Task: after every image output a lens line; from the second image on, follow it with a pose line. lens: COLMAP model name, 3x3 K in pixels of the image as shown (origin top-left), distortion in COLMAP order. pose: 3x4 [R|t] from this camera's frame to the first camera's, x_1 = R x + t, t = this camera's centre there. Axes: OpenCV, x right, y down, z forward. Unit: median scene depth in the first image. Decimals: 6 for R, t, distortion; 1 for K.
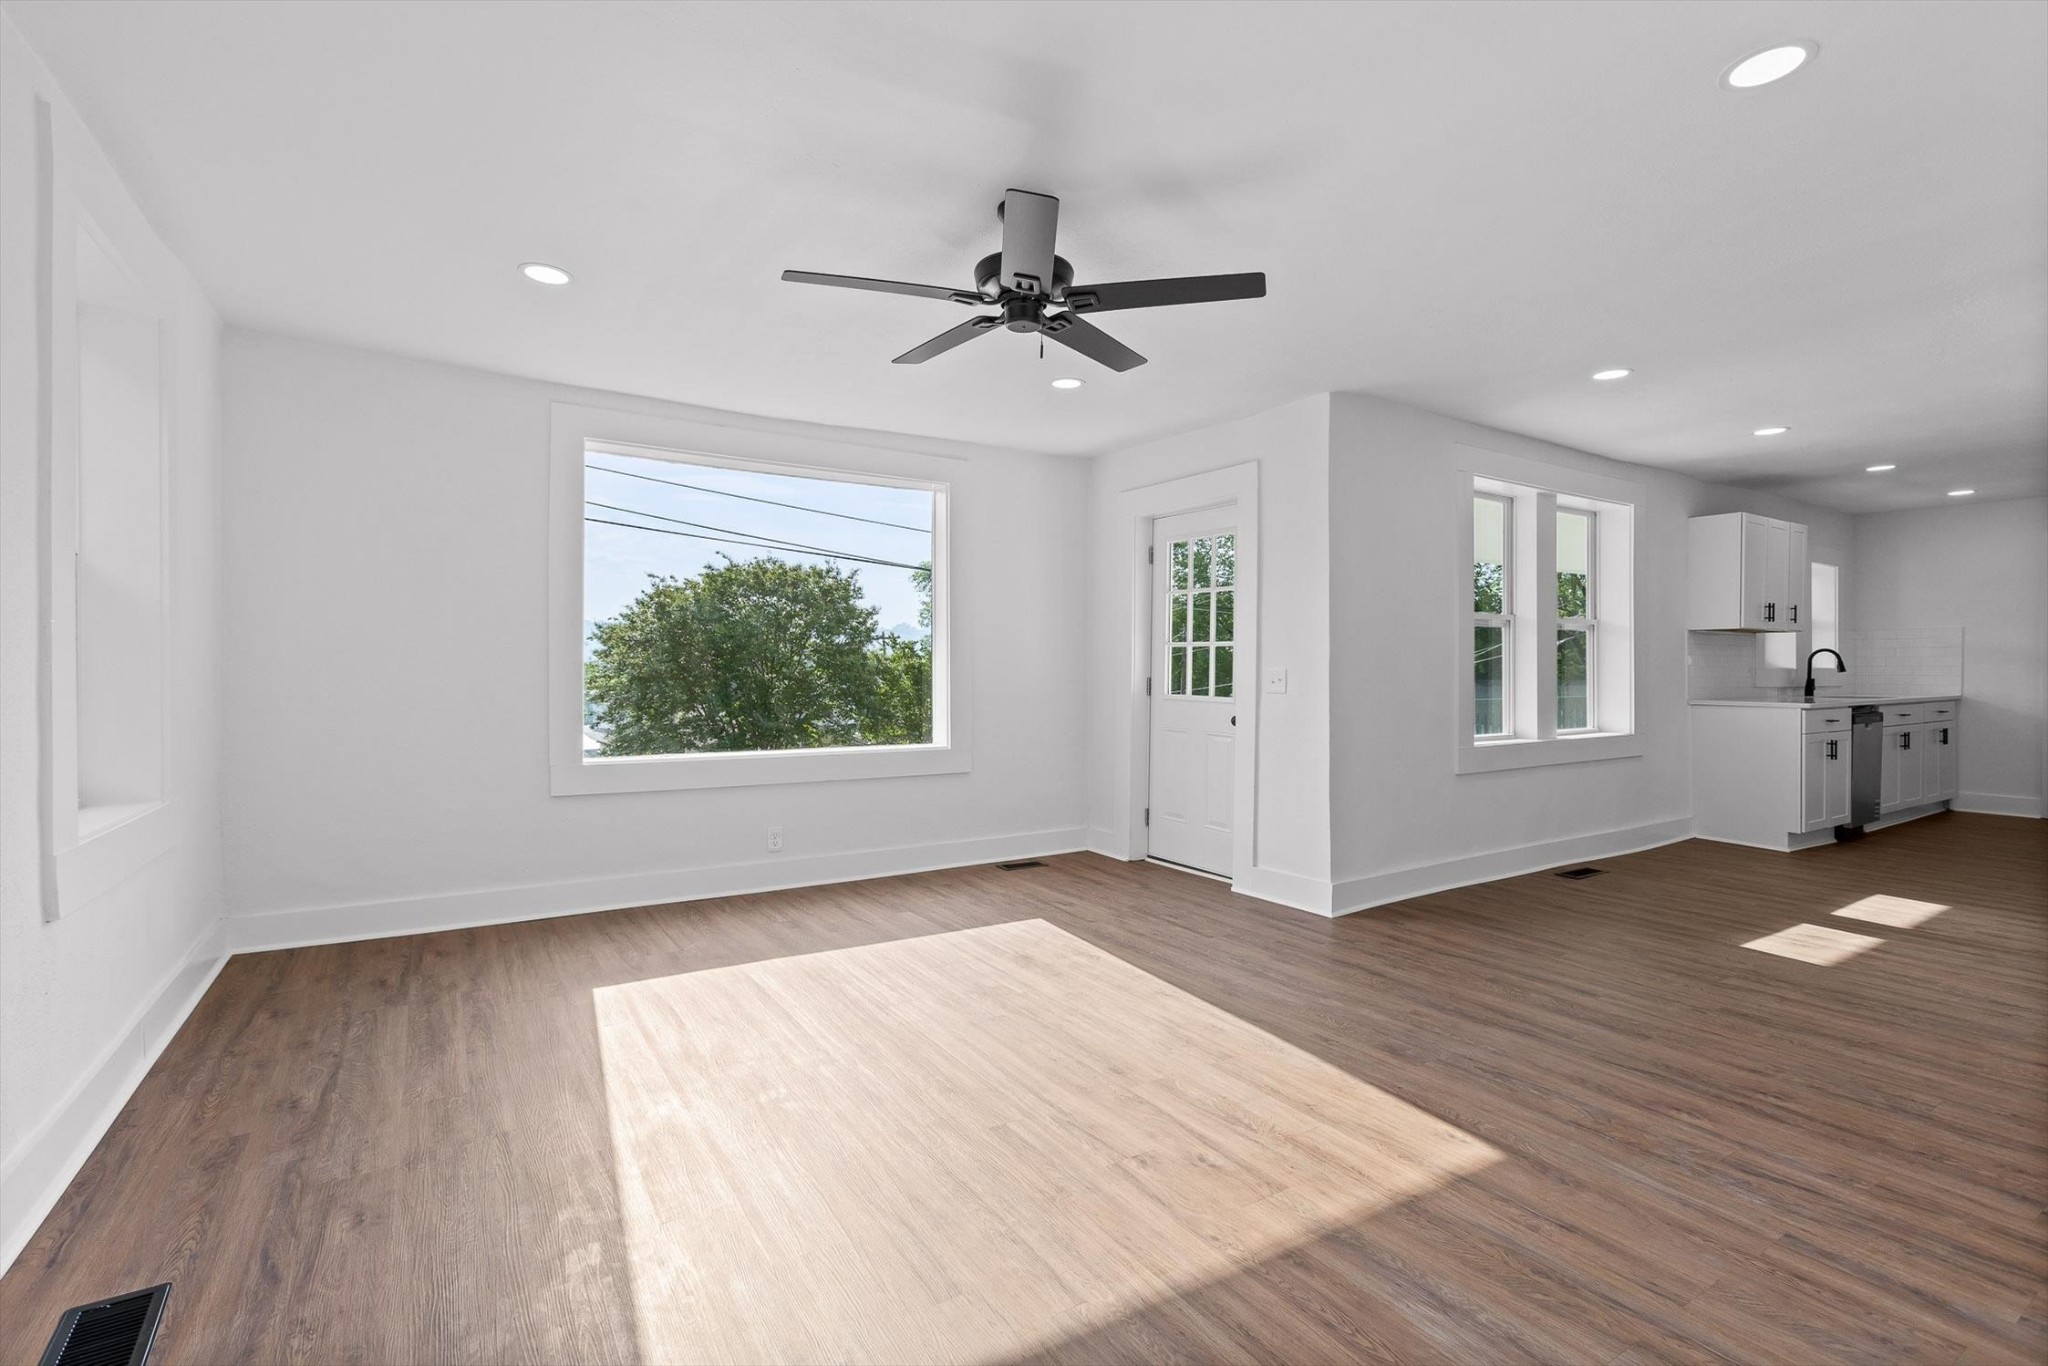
lens RADIAL K [[927.7, 0, 1018.1], [0, 927.7, 674.2], [0, 0, 1]] dist [0.001211, -0.000638]
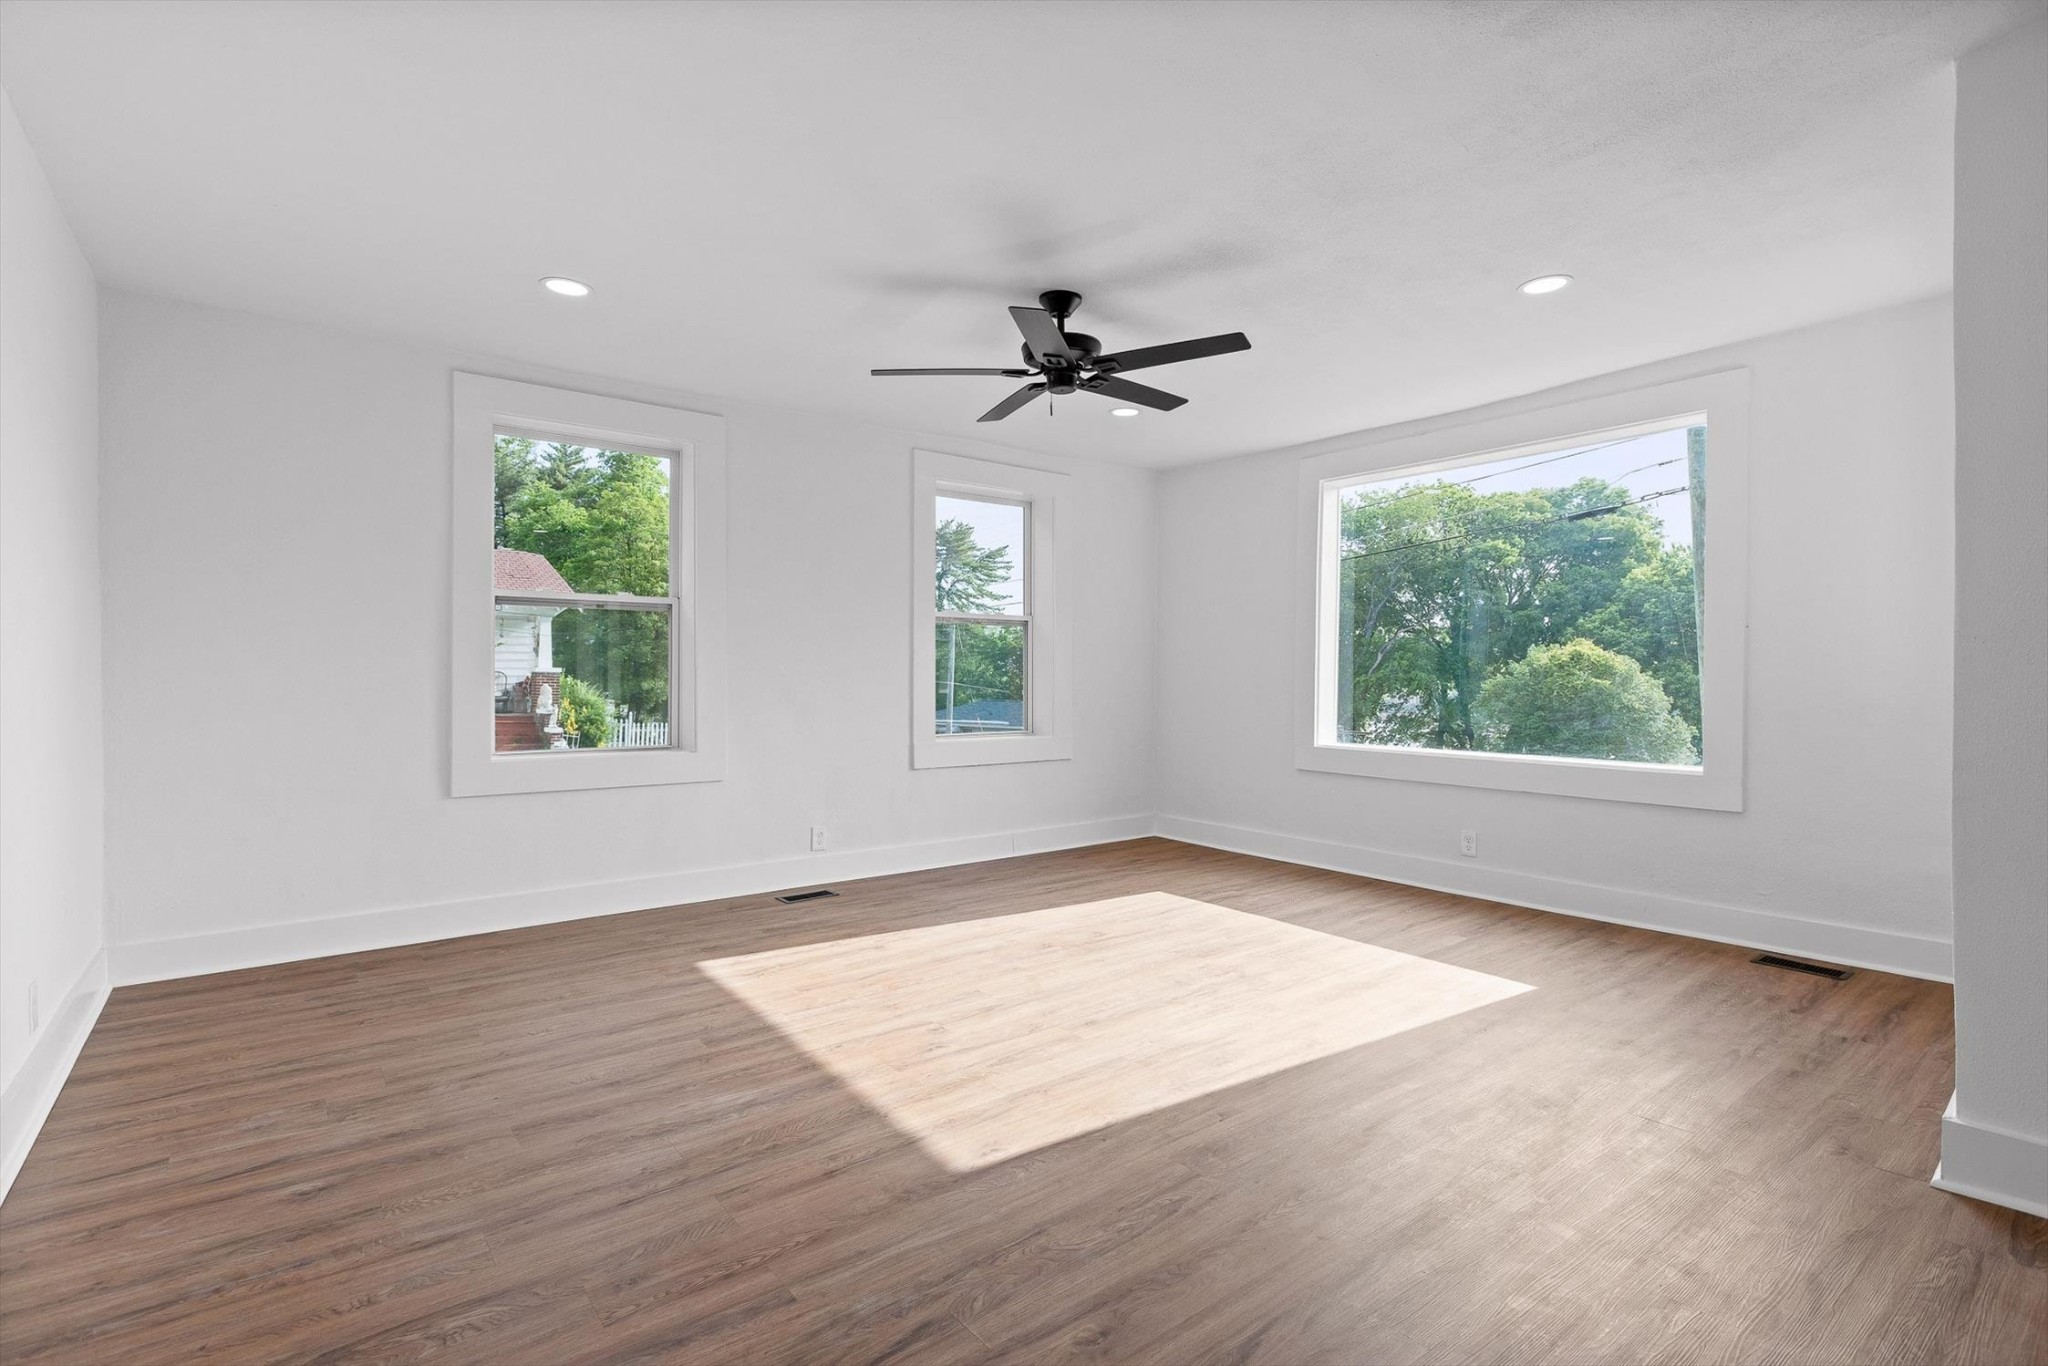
lens RADIAL K [[958.4, 0, 1024.2], [0, 958.4, 670.9], [0, 0, 1]] dist [0.002451, -0.000018]
pose [[0.105646, -0.006564, -0.994382, 1.267639], [-0.000170, 0.999978, -0.006619, 0.009526], [0.994404, 0.000869, 0.105643, 0.806162]]
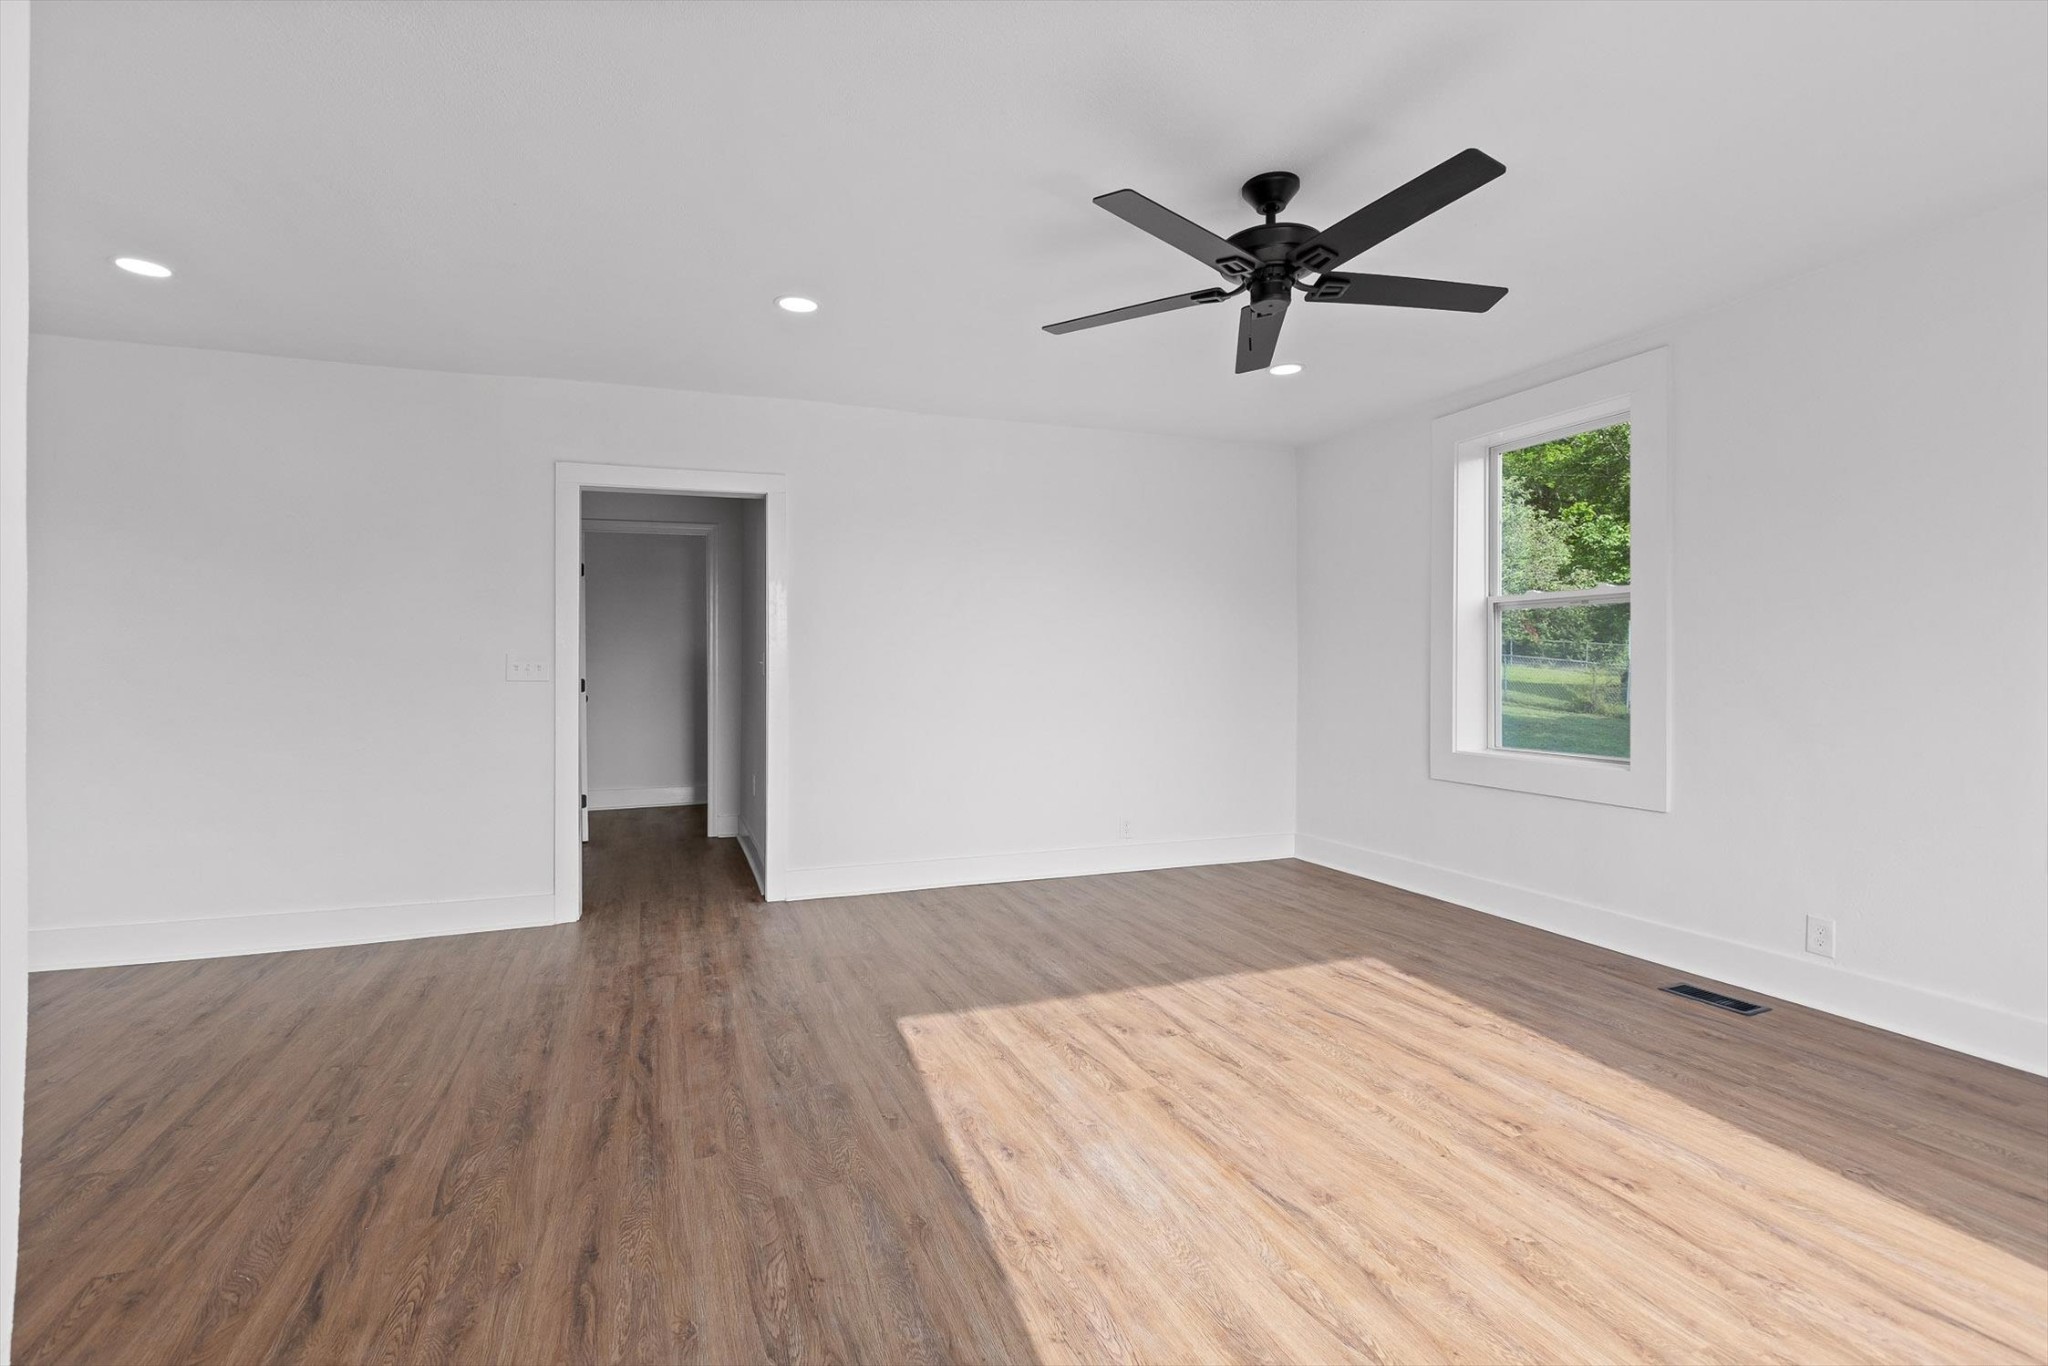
lens RADIAL K [[958.4, 0, 1024.2], [0, 958.4, 670.9], [0, 0, 1]] dist [0.002451, -0.000018]
pose [[-0.983029, -0.001680, 0.183442, 0.071503], [-0.001358, 0.999997, 0.001879, -0.001720], [-0.183444, 0.001598, -0.983029, 1.978783]]
